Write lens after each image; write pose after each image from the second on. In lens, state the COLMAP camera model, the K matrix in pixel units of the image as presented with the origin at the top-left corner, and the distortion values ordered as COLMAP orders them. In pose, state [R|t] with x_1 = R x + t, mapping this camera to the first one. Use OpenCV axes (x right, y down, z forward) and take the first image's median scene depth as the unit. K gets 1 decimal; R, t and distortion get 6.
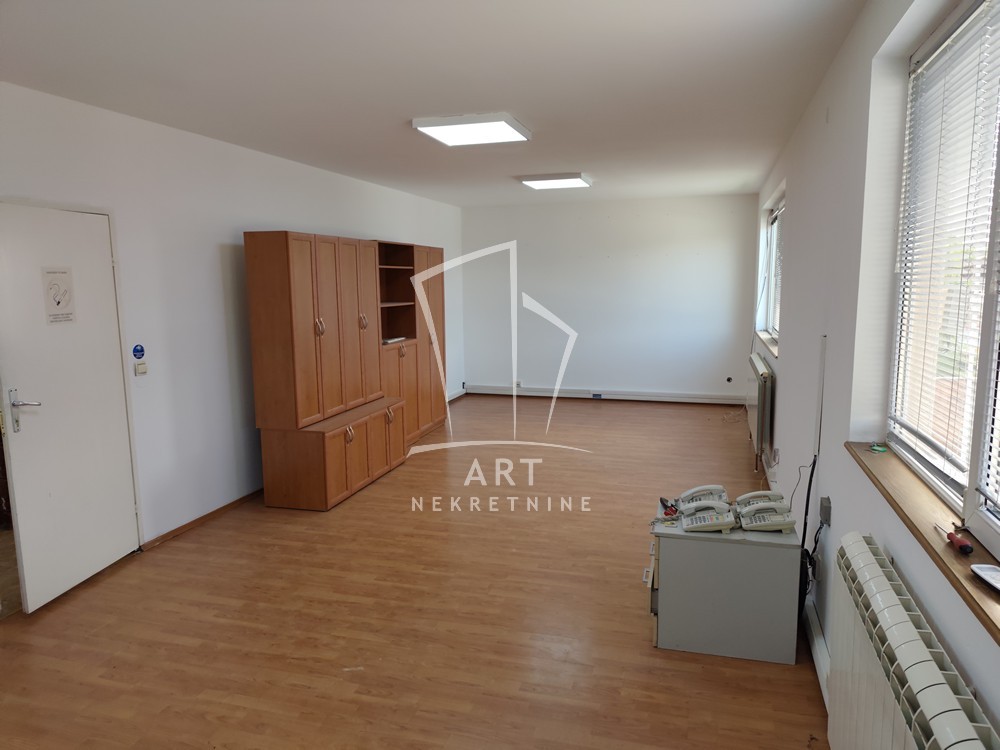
lens RADIAL K [[680.1, 0, 505.8], [0, 680.1, 376.0], [0, 0, 1]] dist [0.045624, -0.003984]
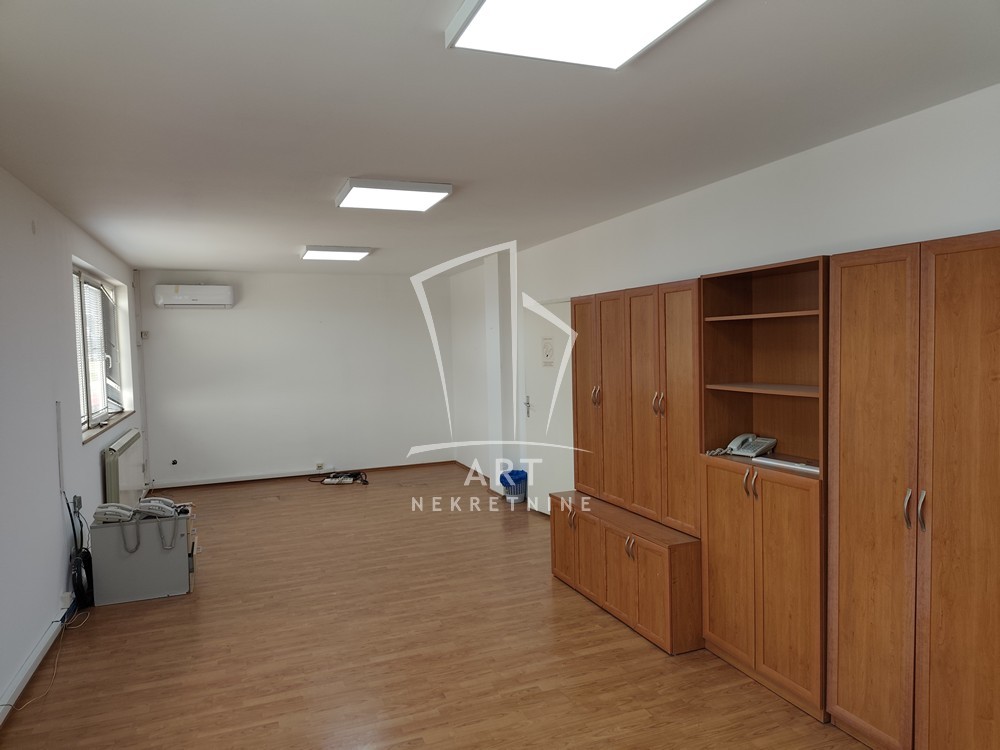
lens RADIAL K [[680.1, 0, 503.7], [0, 680.1, 376.7], [0, 0, 1]] dist [0.045624, -0.003984]
pose [[-0.788460, 0.060770, -0.612077, 0.482936], [-0.054338, 0.984335, 0.167726, -0.310830], [0.612682, 0.165504, -0.772806, 2.093177]]
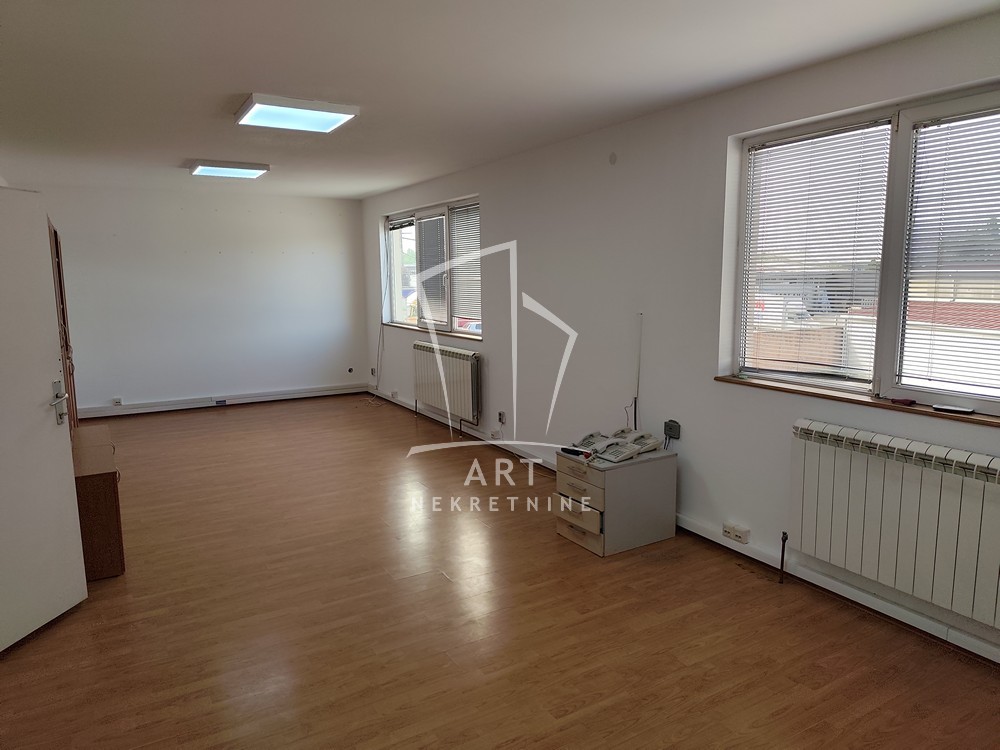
lens RADIAL K [[680.1, 0, 501.0], [0, 680.1, 375.2], [0, 0, 1]] dist [0.045624, -0.003984]
pose [[0.685850, -0.102777, 0.720449, -0.632242], [0.104314, 0.993638, 0.042444, -0.017133], [-0.720228, 0.046043, 0.692208, 0.178265]]
